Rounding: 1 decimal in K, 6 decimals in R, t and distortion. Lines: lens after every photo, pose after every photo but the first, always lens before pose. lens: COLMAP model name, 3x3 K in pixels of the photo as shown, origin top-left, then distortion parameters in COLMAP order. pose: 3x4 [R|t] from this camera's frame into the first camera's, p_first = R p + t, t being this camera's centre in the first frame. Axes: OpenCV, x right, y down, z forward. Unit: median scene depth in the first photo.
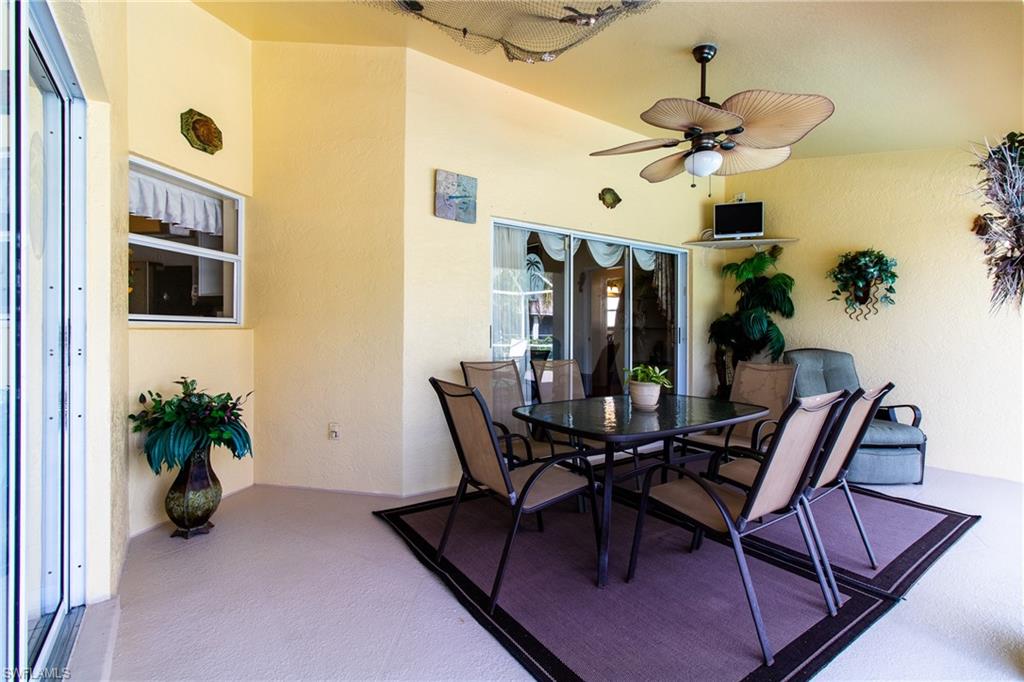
lens RADIAL K [[467.9, 0, 514.5], [0, 467.9, 330.2], [0, 0, 1]] dist [-0.000367, -0.000104]
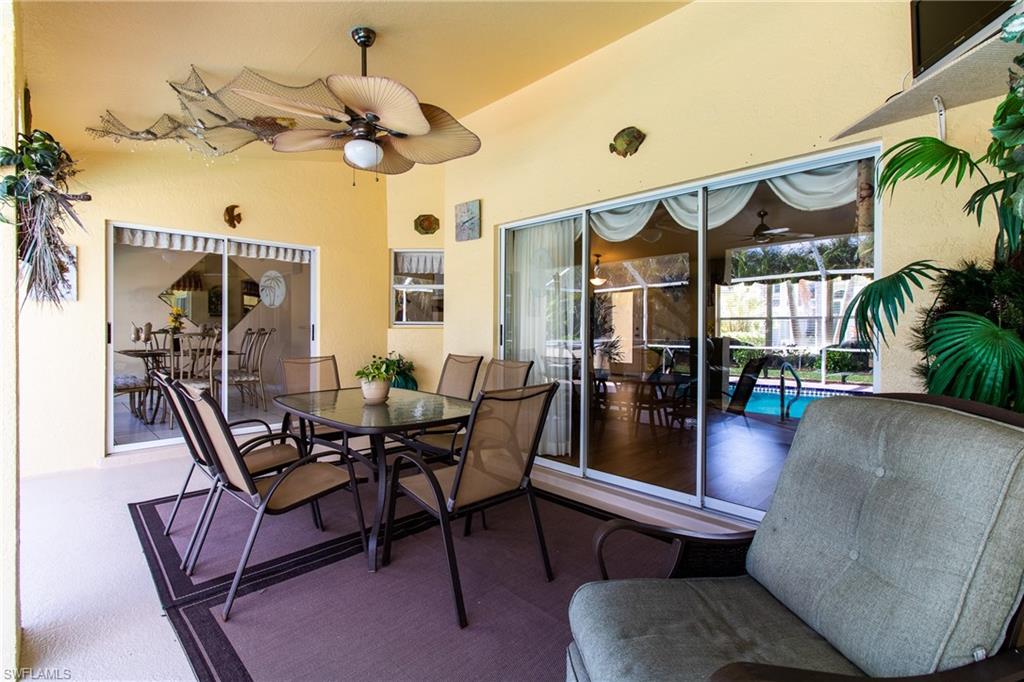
lens RADIAL K [[467.9, 0, 514.5], [0, 467.9, 330.2], [0, 0, 1]] dist [-0.000367, -0.000104]
pose [[0.164605, 0.001913, -0.986358, 1.042112], [-0.005826, 0.999983, 0.000967, 0.002353], [0.986342, 0.005587, 0.164614, 0.857080]]
